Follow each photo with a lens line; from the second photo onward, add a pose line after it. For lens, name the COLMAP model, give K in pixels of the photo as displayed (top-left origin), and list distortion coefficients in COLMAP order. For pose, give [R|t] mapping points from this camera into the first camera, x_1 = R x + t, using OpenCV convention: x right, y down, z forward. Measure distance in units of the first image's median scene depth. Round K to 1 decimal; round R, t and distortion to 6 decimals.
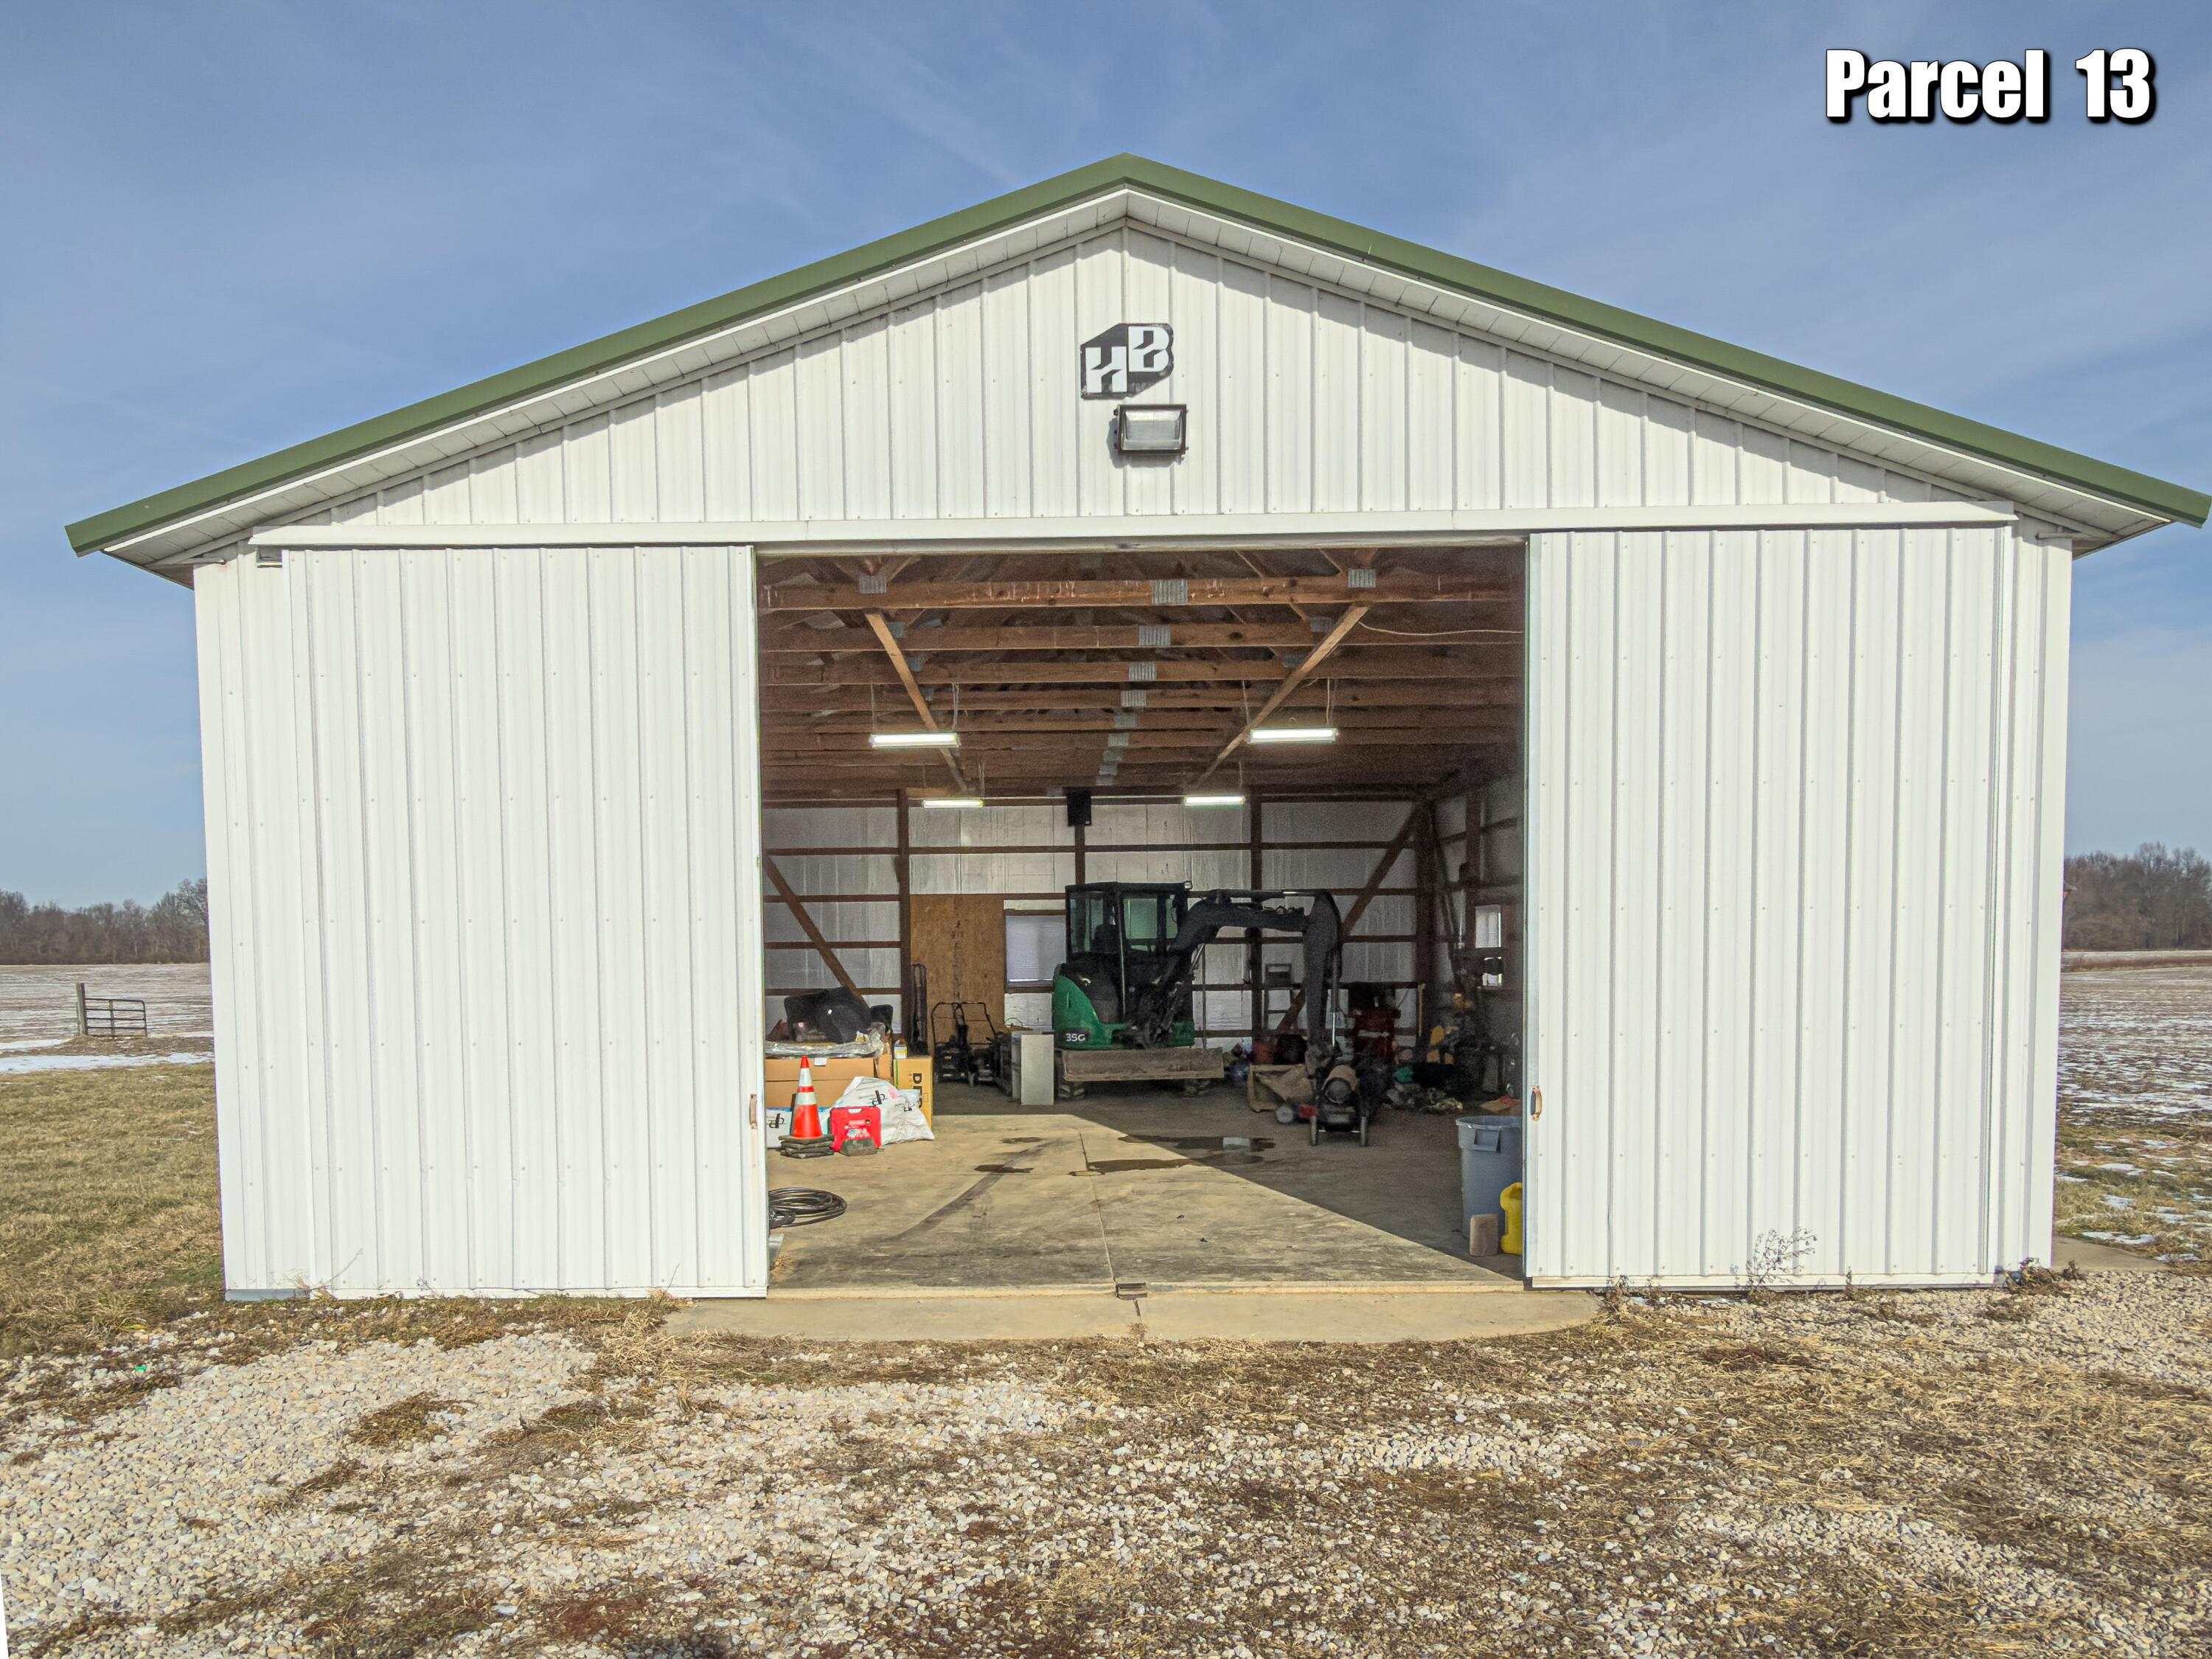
lens RADIAL K [[1418.5, 0, 1097.8], [0, 1418.5, 828.6], [0, 0, 1]] dist [0.008633, 0.000129]
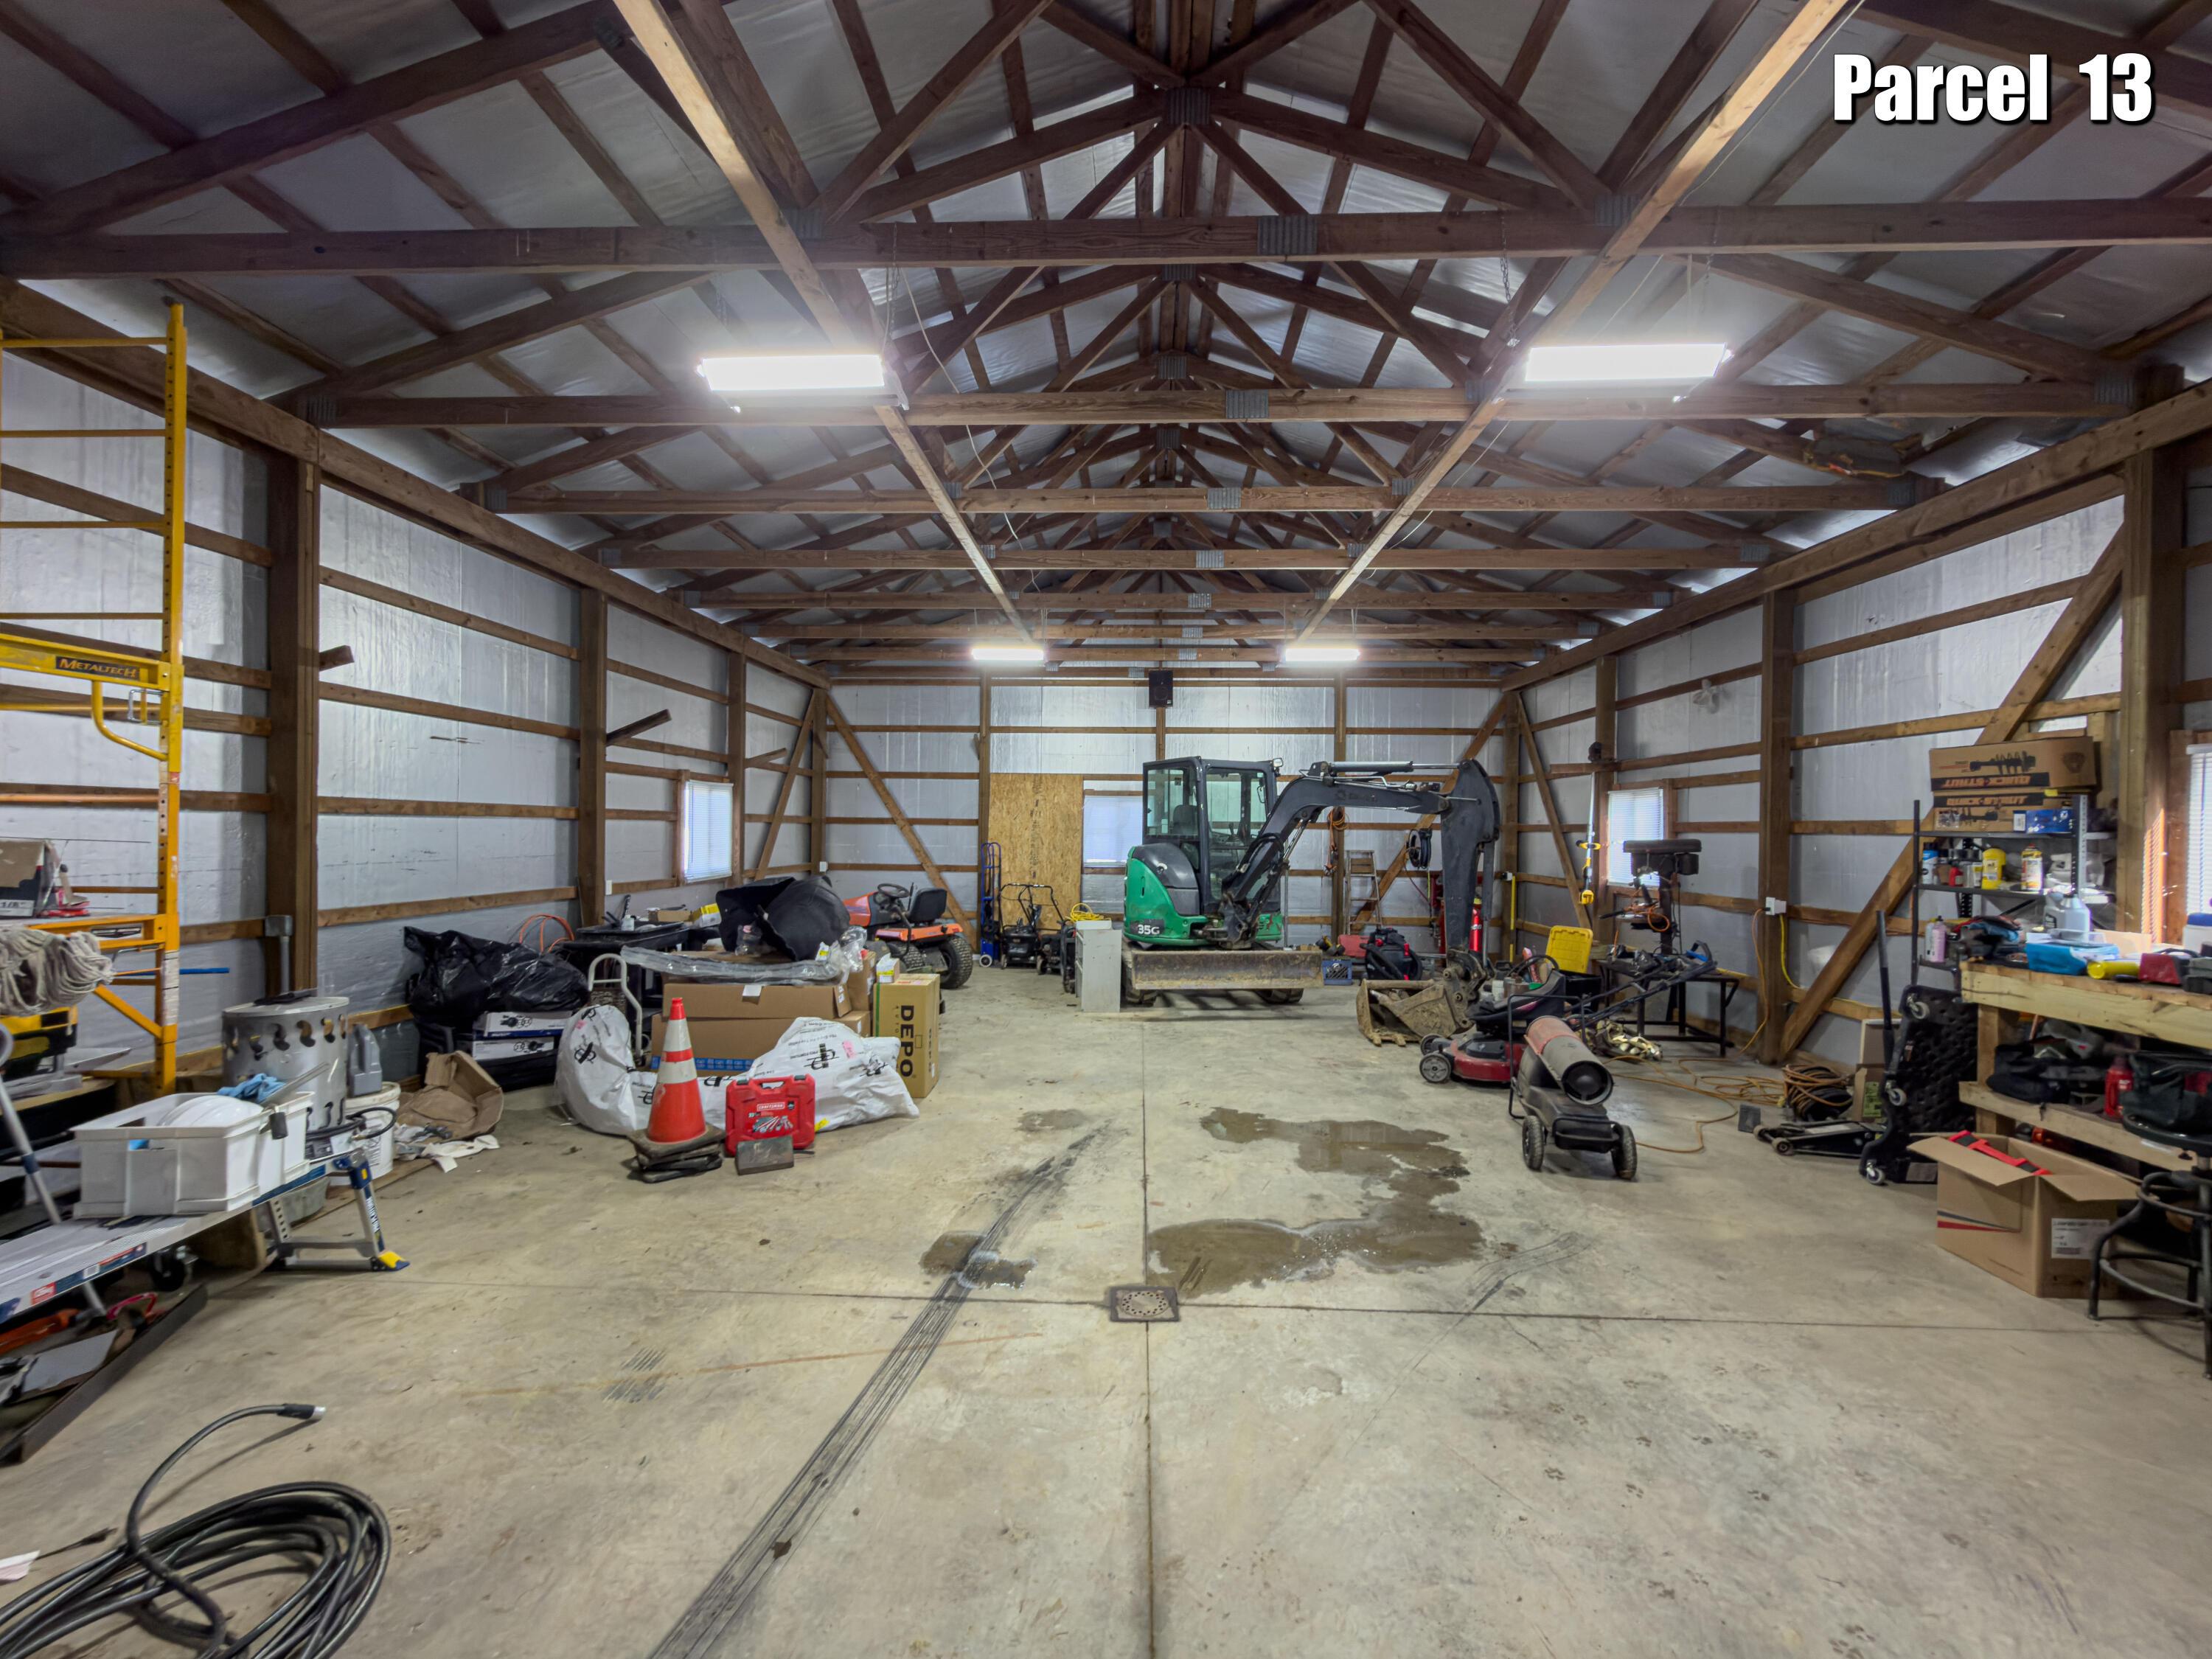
lens RADIAL K [[890.7, 0, 1108.5], [0, 890.7, 833.0], [0, 0, 1]] dist [-0.000721, 0.000038]
pose [[0.996894, 0.022981, -0.075334, -0.000314], [-0.016342, 0.996023, 0.087583, 0.034238], [0.077047, -0.086079, 0.993305, 0.399751]]
